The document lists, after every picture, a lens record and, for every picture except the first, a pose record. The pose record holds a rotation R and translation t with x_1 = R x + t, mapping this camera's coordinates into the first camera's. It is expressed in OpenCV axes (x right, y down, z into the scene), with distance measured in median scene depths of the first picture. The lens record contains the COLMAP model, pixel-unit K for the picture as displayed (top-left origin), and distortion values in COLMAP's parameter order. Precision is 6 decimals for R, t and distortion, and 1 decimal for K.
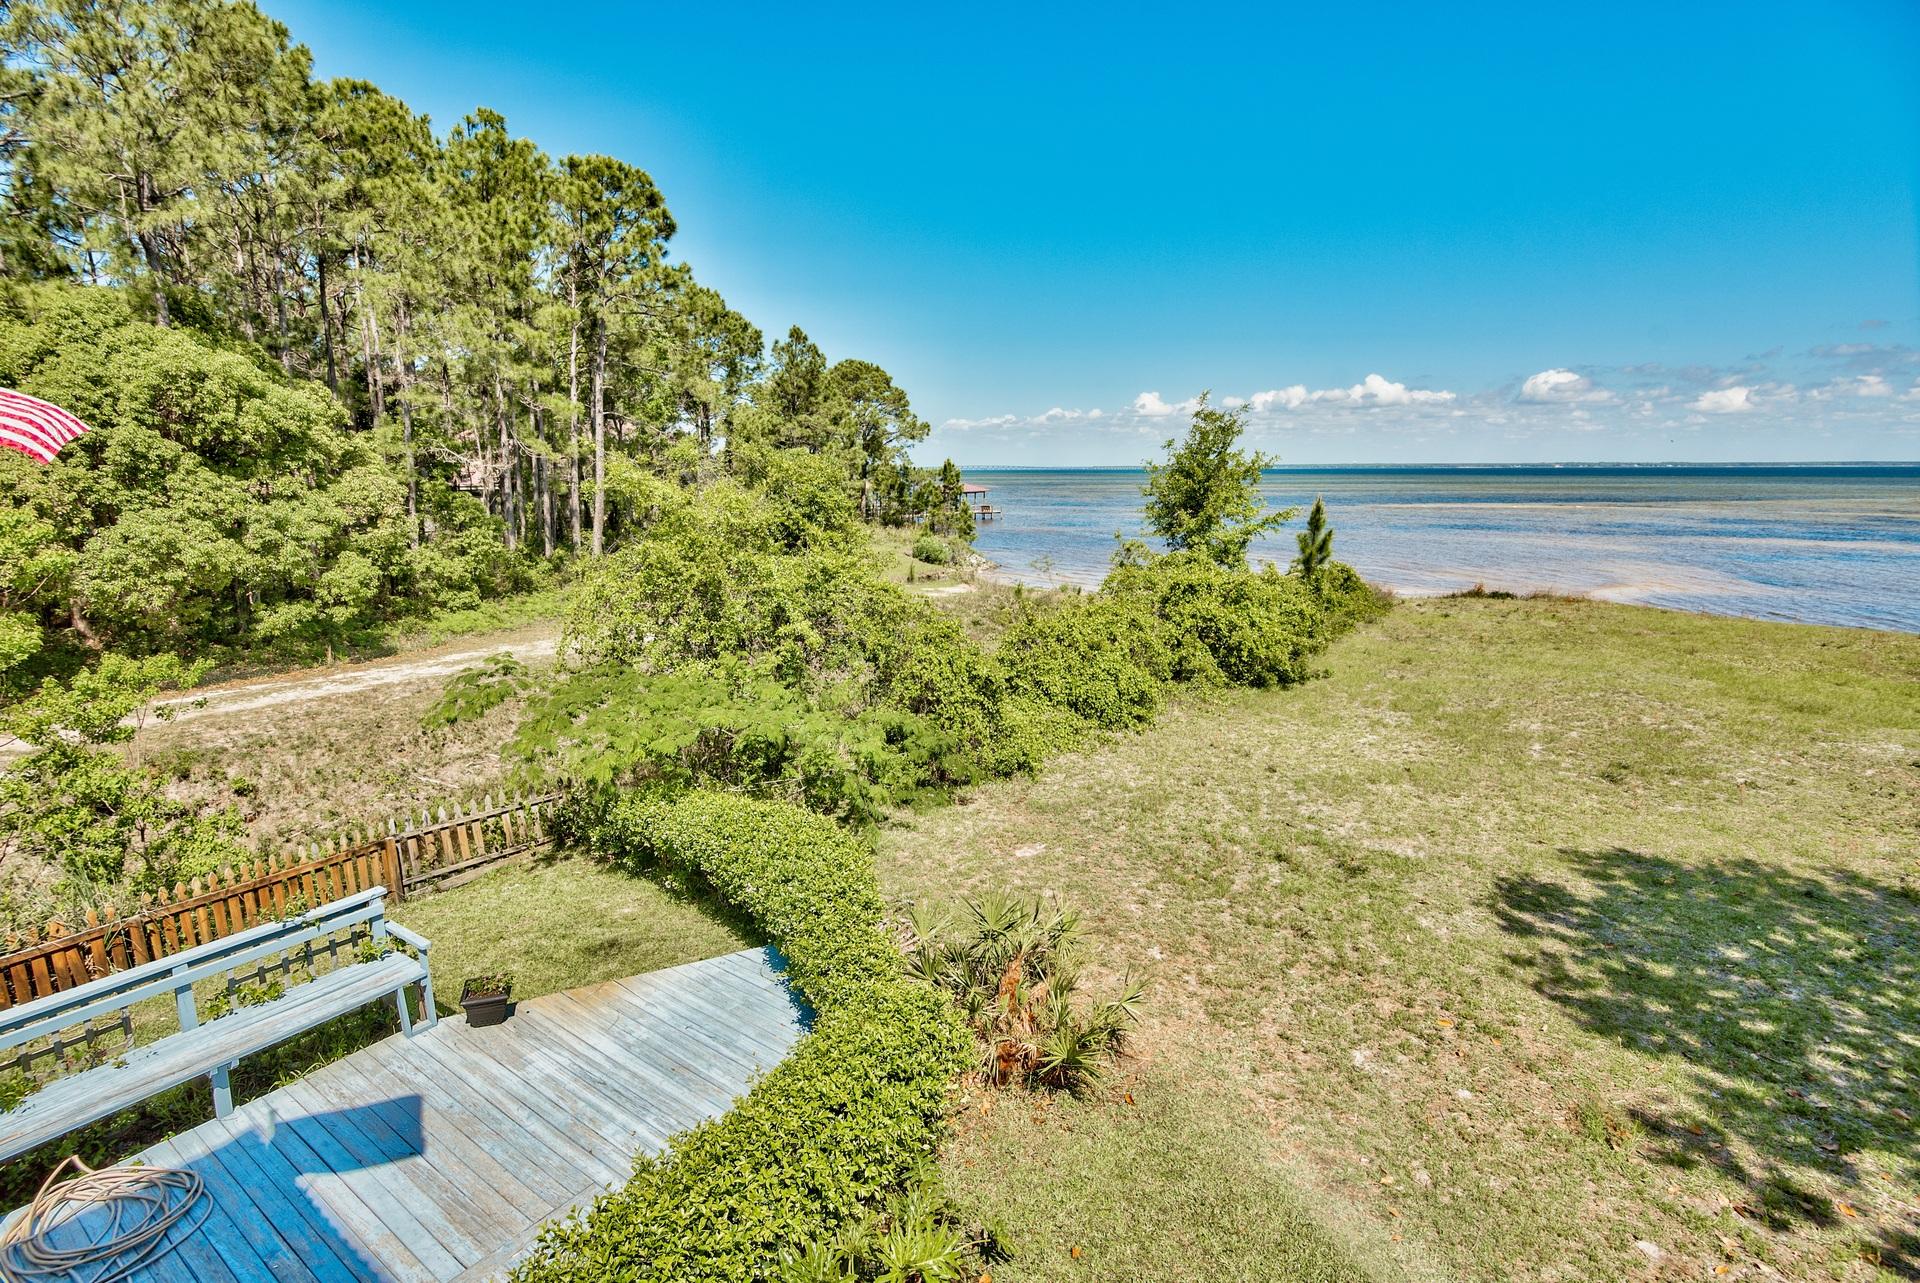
lens RADIAL K [[950.6, 0, 960.0], [0, 950.6, 641.5], [0, 0, 1]] dist [0.015040, -0.011046]
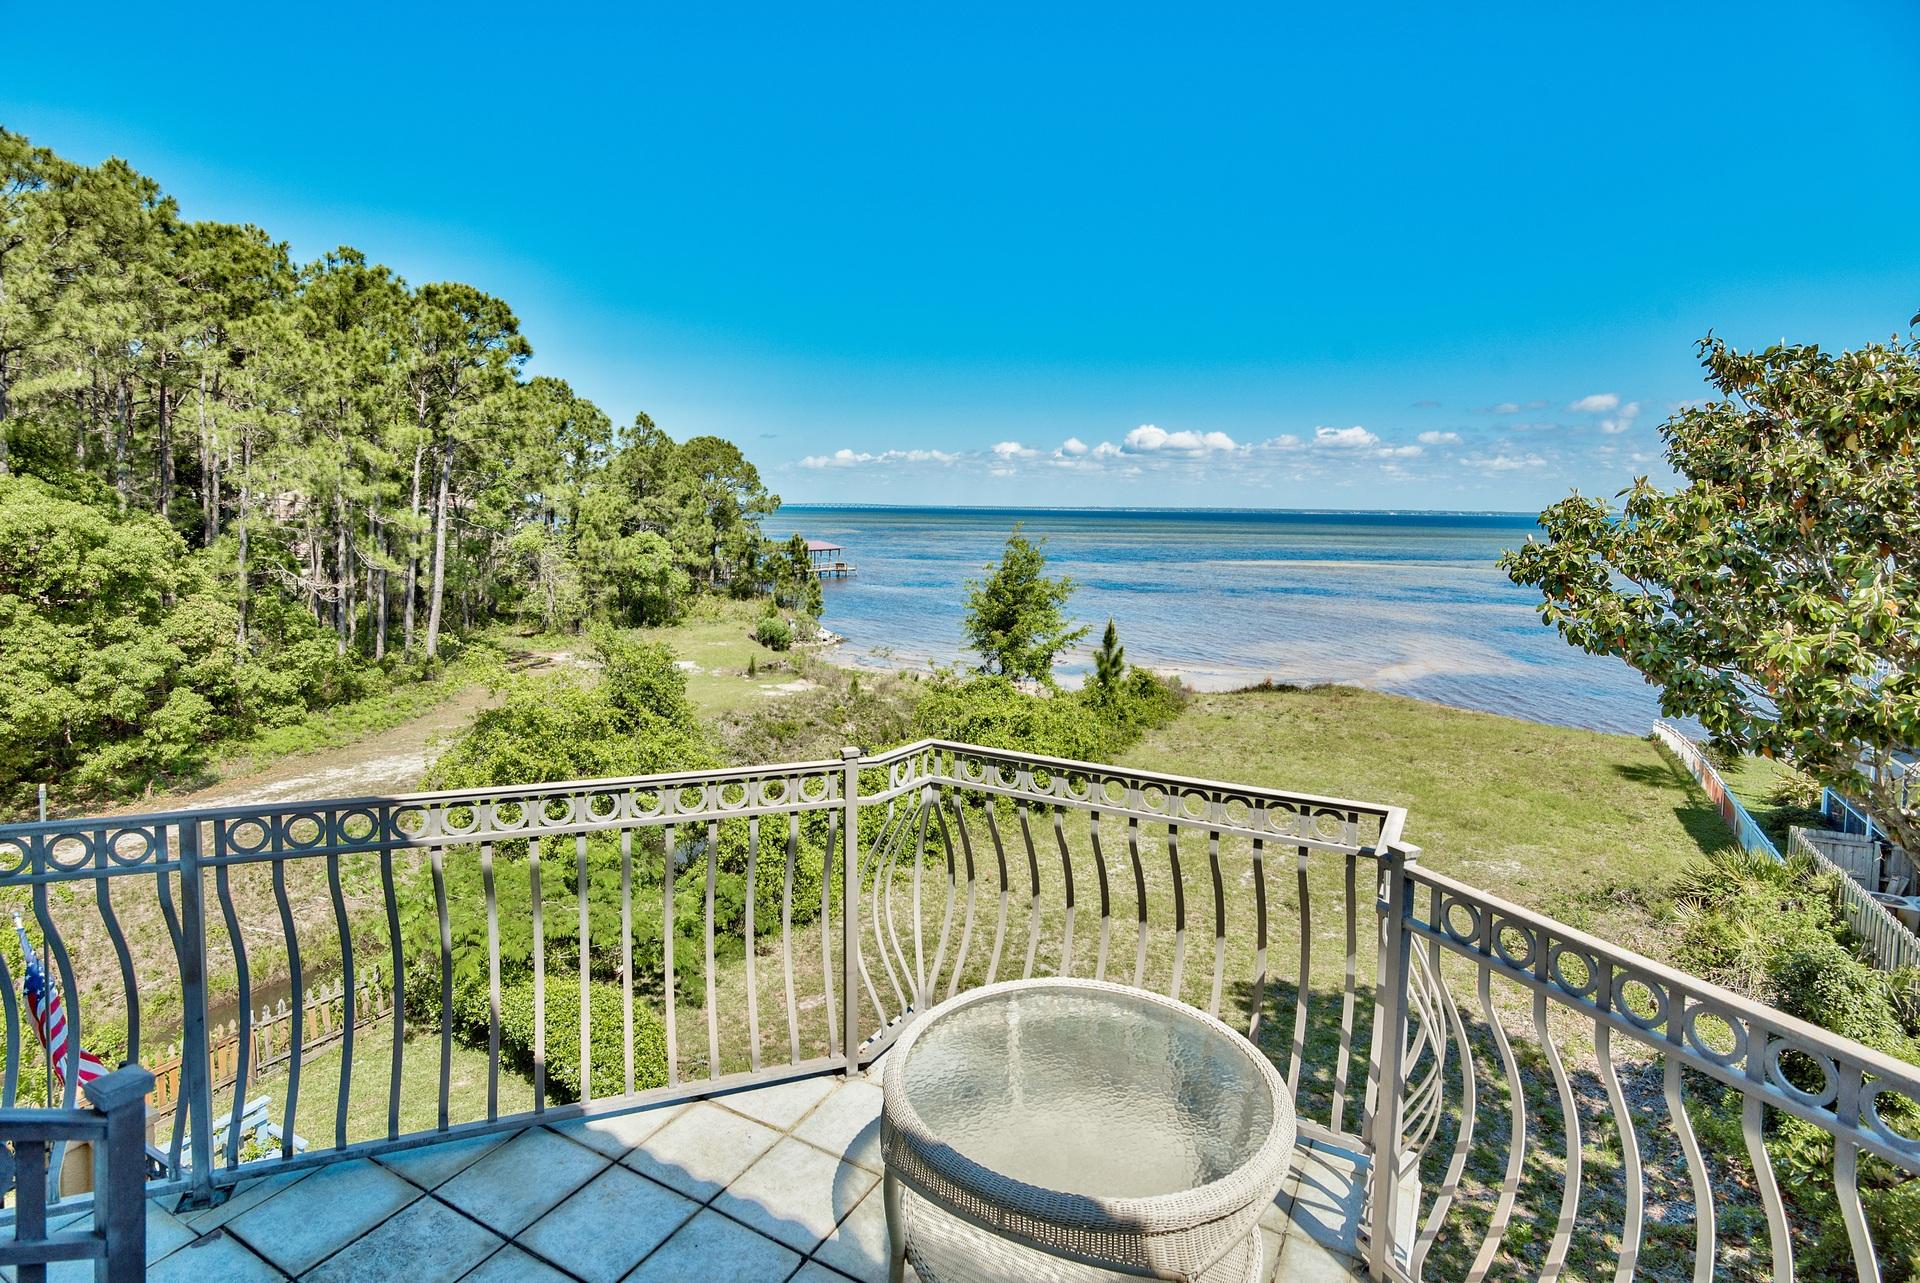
lens RADIAL K [[966.0, 0, 952.9], [0, 966.0, 570.8], [0, 0, 1]] dist [0.015262, -0.007231]
pose [[0.990261, 0.015480, 0.138361, 0.027055], [0.001527, 0.992532, -0.121972, -0.067564], [-0.139215, 0.120996, 0.982842, -0.118549]]
